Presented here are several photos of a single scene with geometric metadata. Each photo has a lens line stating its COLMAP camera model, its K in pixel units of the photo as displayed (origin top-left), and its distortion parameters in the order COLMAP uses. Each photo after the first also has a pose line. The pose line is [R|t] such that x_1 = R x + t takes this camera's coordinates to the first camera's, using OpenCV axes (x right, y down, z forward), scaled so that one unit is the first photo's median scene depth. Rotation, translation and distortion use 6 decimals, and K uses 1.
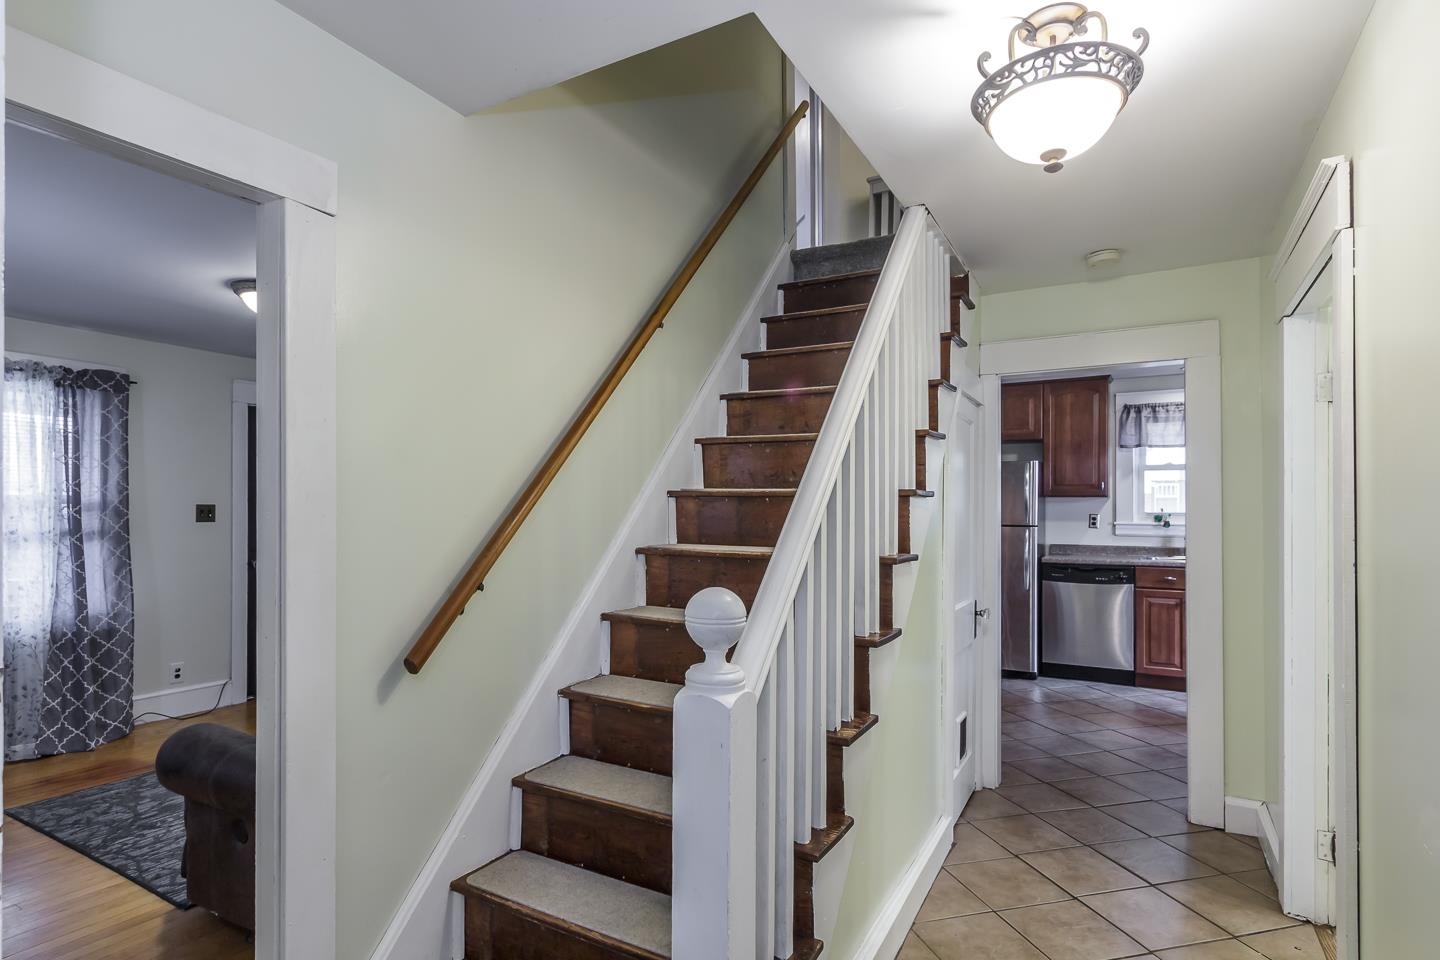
lens RADIAL K [[756.2, 0, 687.1], [0, 756.2, 500.9], [0, 0, 1]] dist [0.001224, 0.000838]
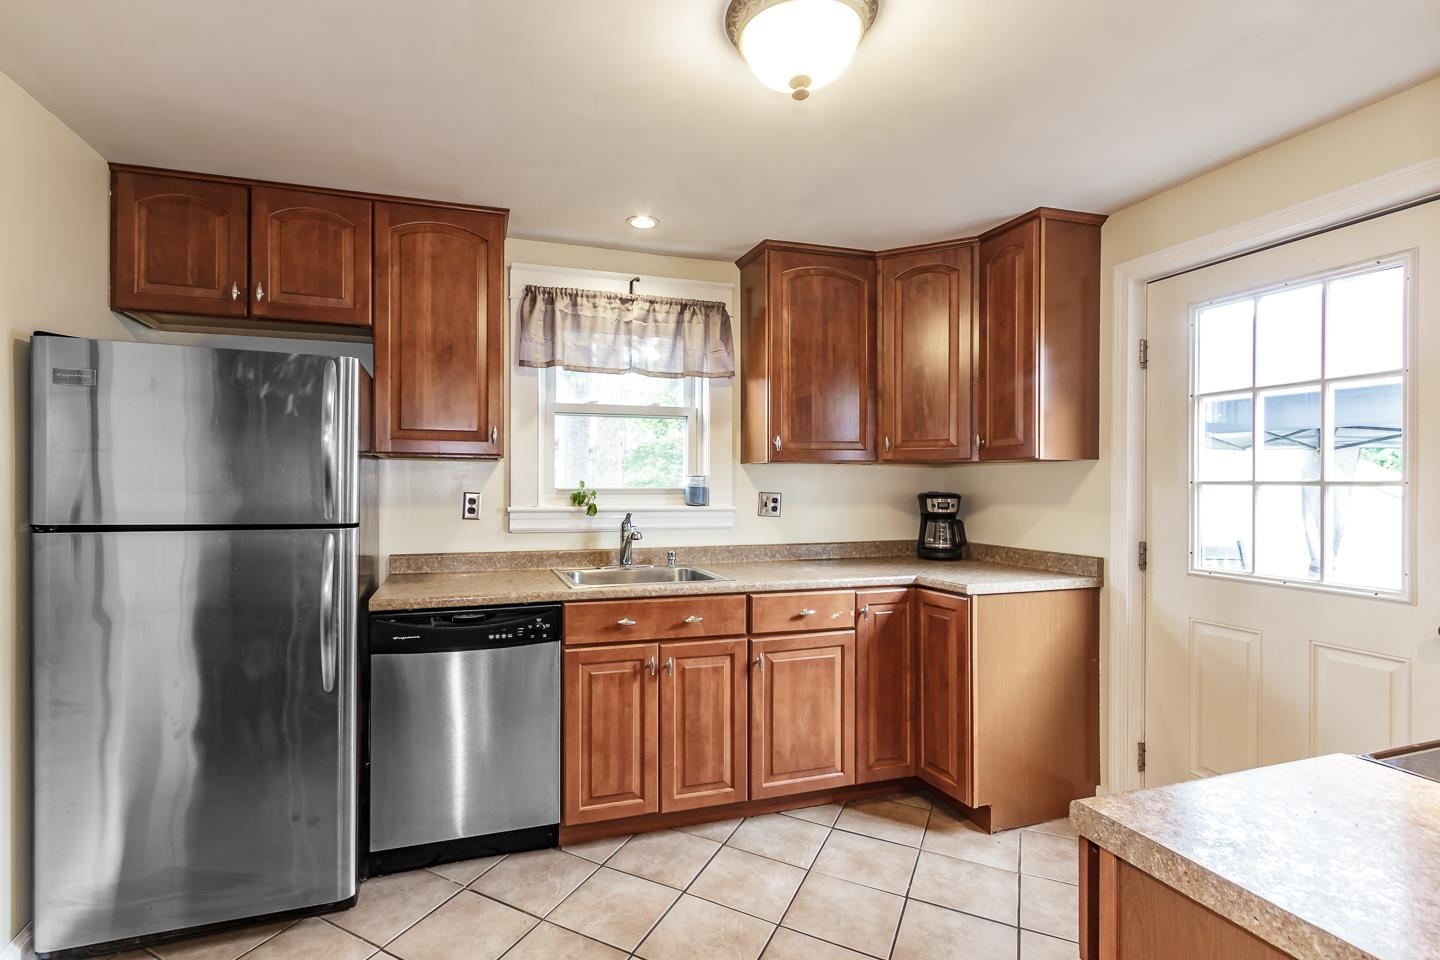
lens RADIAL K [[668.5, 0, 675.8], [0, 668.5, 487.0], [0, 0, 1]] dist [0.004212, -0.002004]
pose [[0.657834, -0.003101, 0.753156, 0.299241], [-0.005986, 0.999938, 0.009345, 0.009162], [-0.753139, -0.010656, 0.657775, 0.622780]]
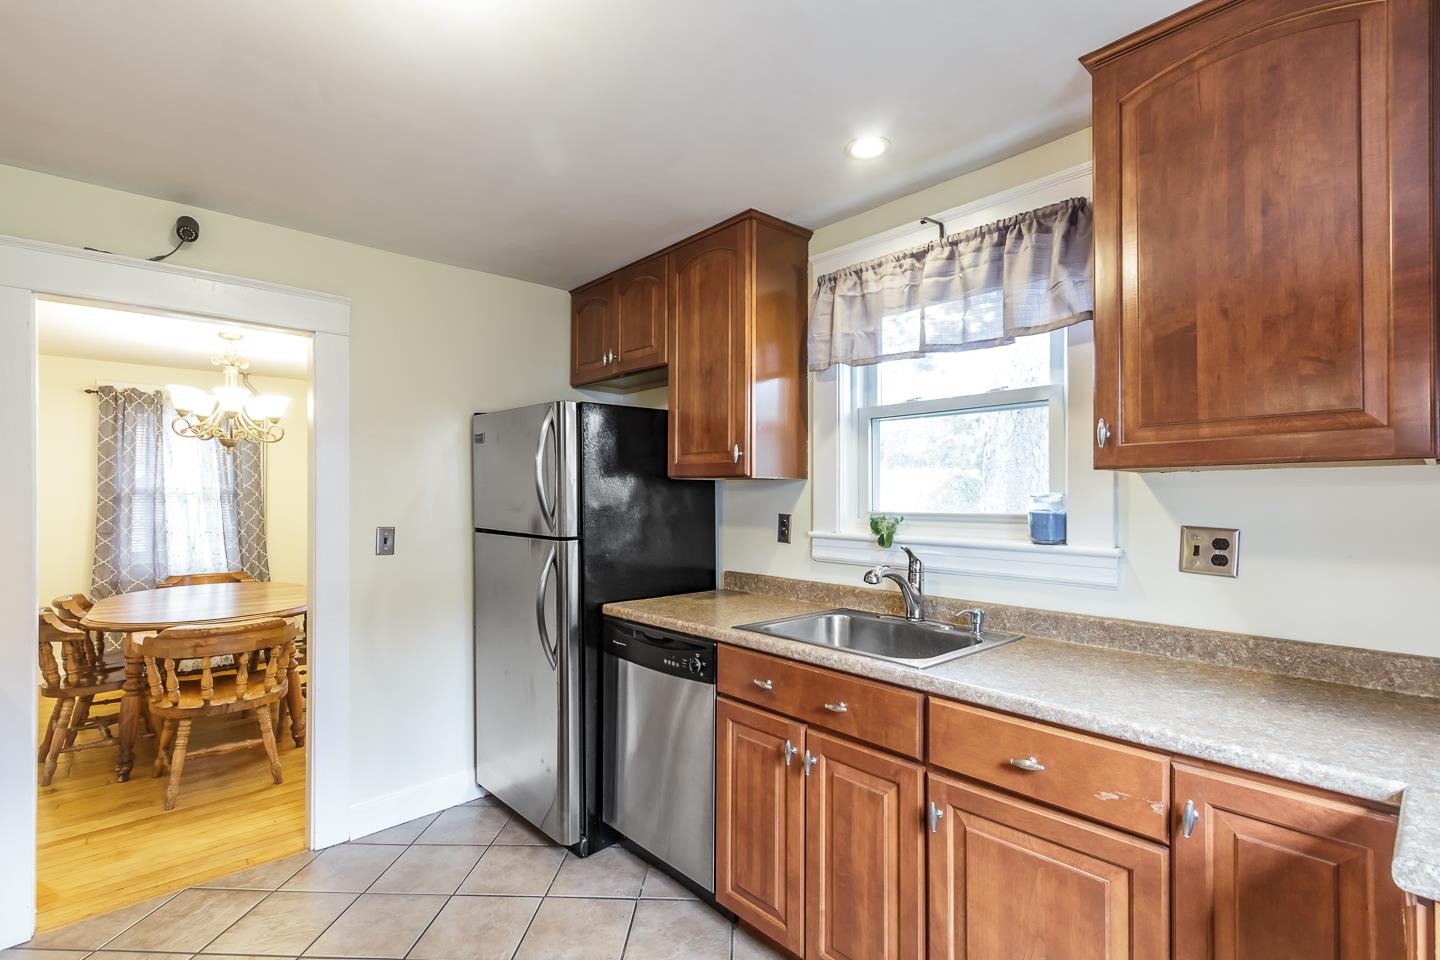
lens RADIAL K [[668.5, 0, 696.3], [0, 668.5, 492.3], [0, 0, 1]] dist [0.004212, -0.002004]
pose [[0.955625, 0.001242, -0.294583, 0.638542], [-0.001694, 0.999998, -0.001282, 0.004435], [0.294581, 0.001724, 0.955625, 0.598513]]
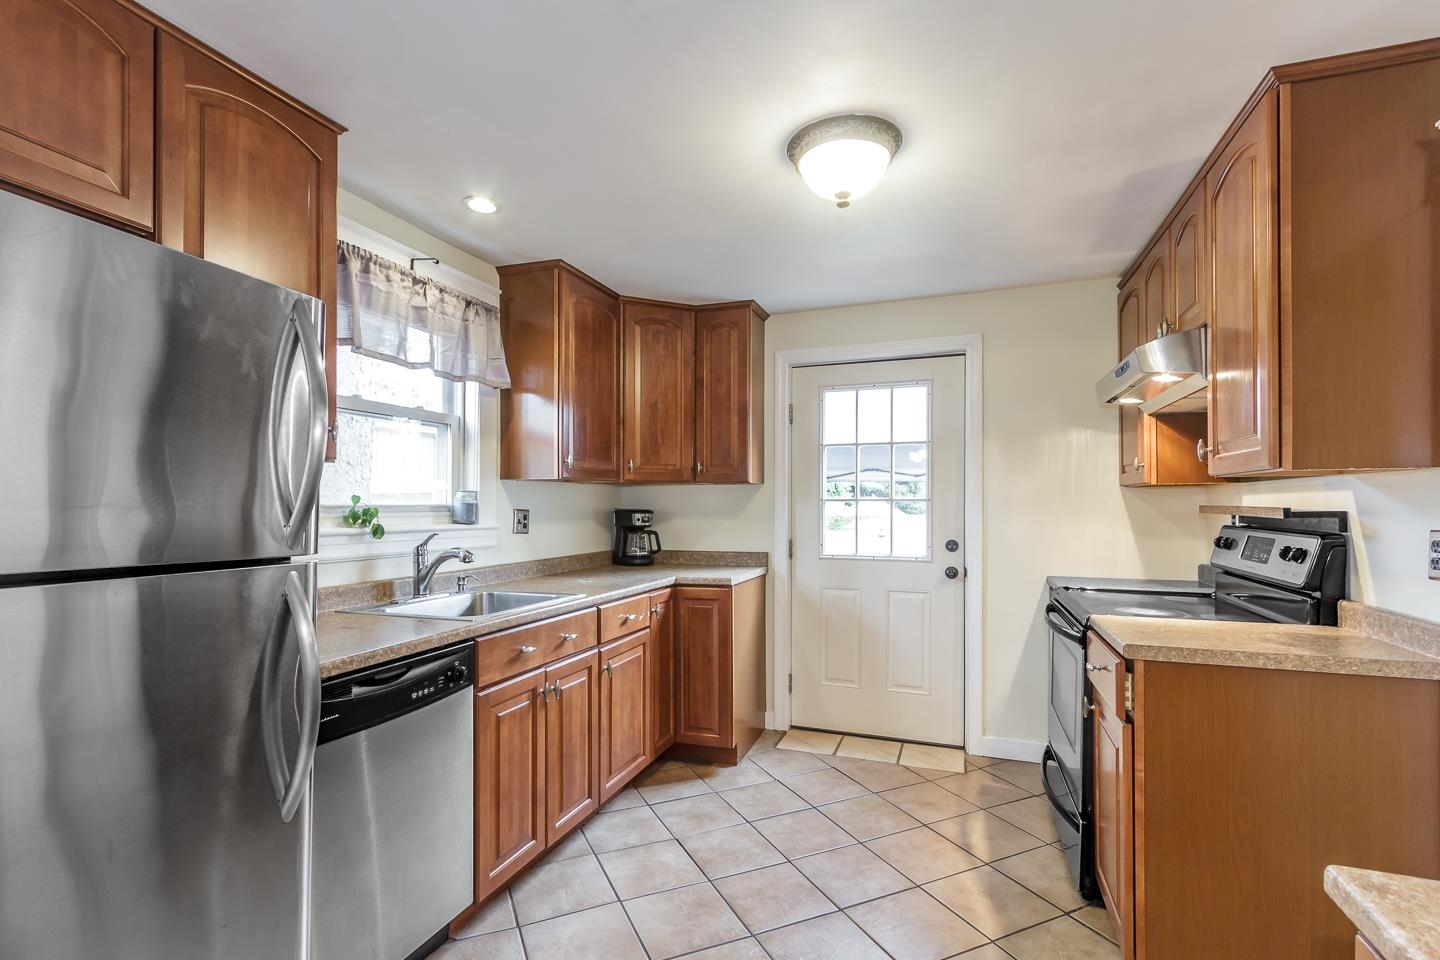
lens RADIAL K [[668.5, 0, 709.7], [0, 668.5, 504.3], [0, 0, 1]] dist [0.004212, -0.002004]
pose [[-0.192284, 0.001413, 0.981338, 0.204795], [-0.006077, 0.999978, -0.002631, 0.014753], [-0.981321, -0.006469, -0.192271, 0.877804]]
